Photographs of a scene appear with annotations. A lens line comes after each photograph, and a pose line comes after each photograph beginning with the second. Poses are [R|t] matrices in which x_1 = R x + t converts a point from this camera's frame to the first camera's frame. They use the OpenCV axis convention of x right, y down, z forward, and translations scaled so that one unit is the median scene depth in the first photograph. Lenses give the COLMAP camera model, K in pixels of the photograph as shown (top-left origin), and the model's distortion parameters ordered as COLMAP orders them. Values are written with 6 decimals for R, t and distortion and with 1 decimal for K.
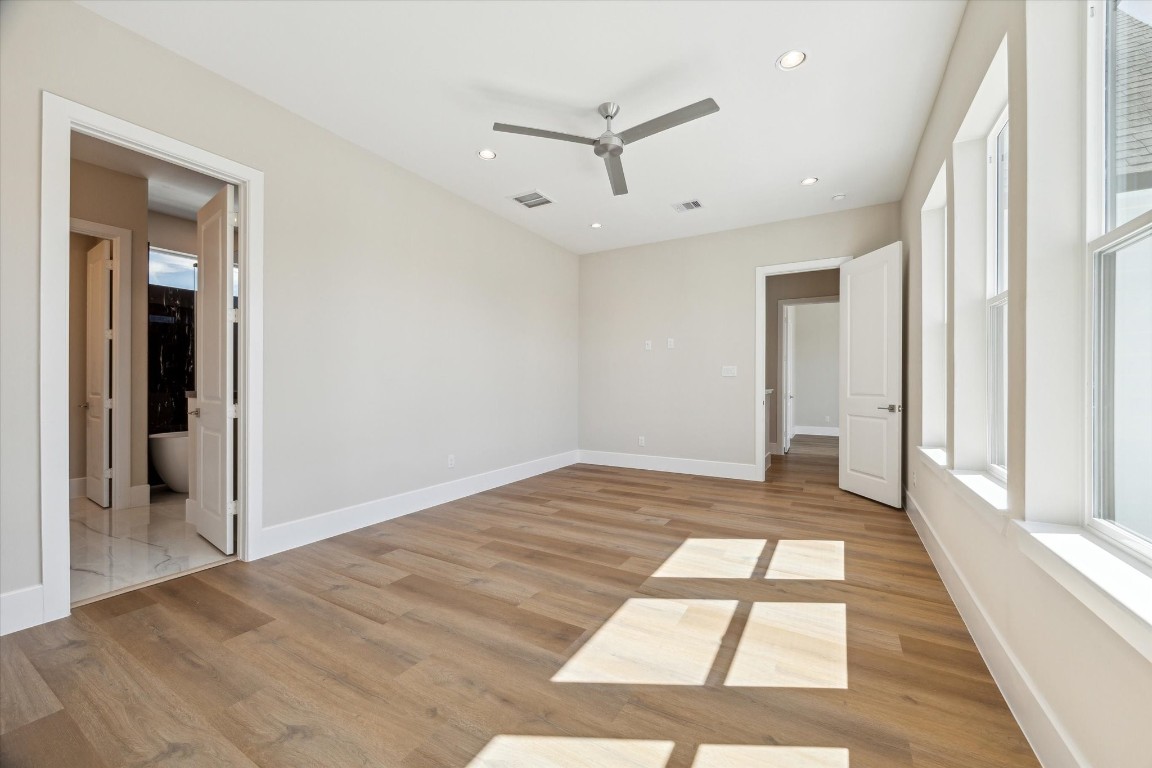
lens RADIAL K [[443.7, 0, 576.1], [0, 443.7, 384.2], [0, 0, 1]] dist [0.021531, 0.000044]
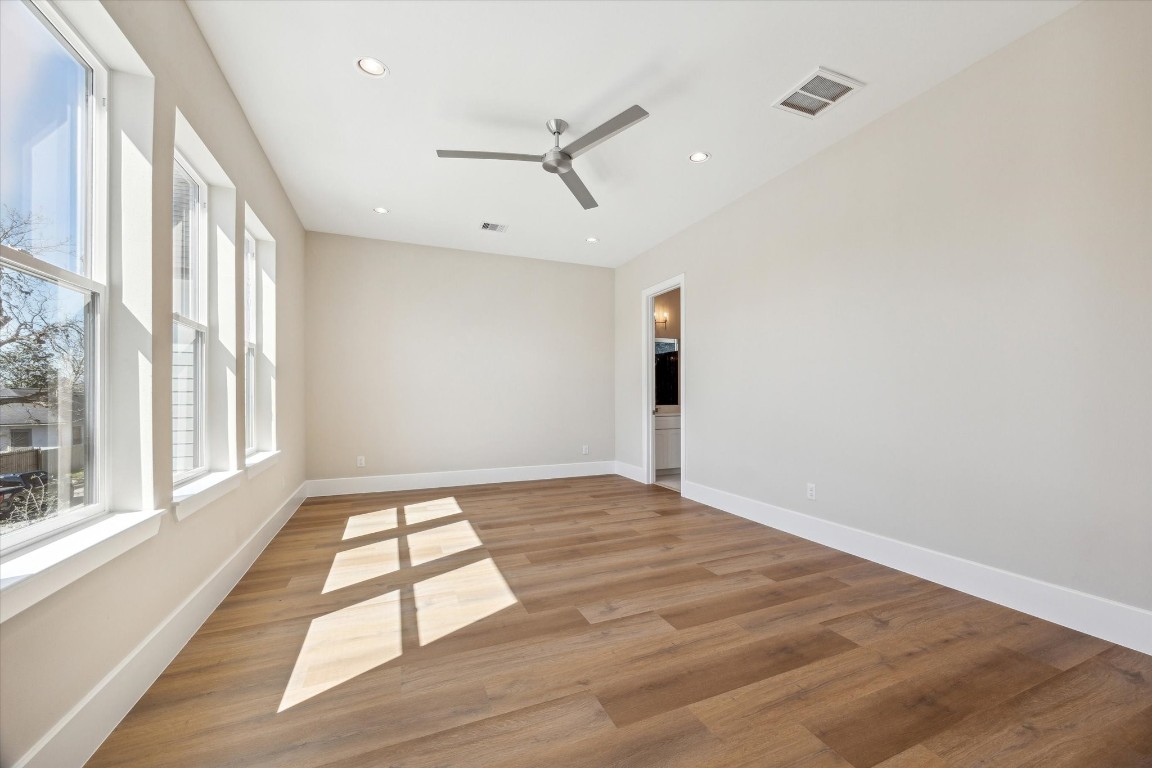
lens RADIAL K [[443.7, 0, 579.3], [0, 443.7, 389.3], [0, 0, 1]] dist [0.021531, 0.000044]
pose [[-0.593448, -0.009666, -0.804814, 0.868627], [0.009509, 0.999774, -0.019019, 0.016858], [0.804816, -0.018940, -0.593222, 1.689070]]
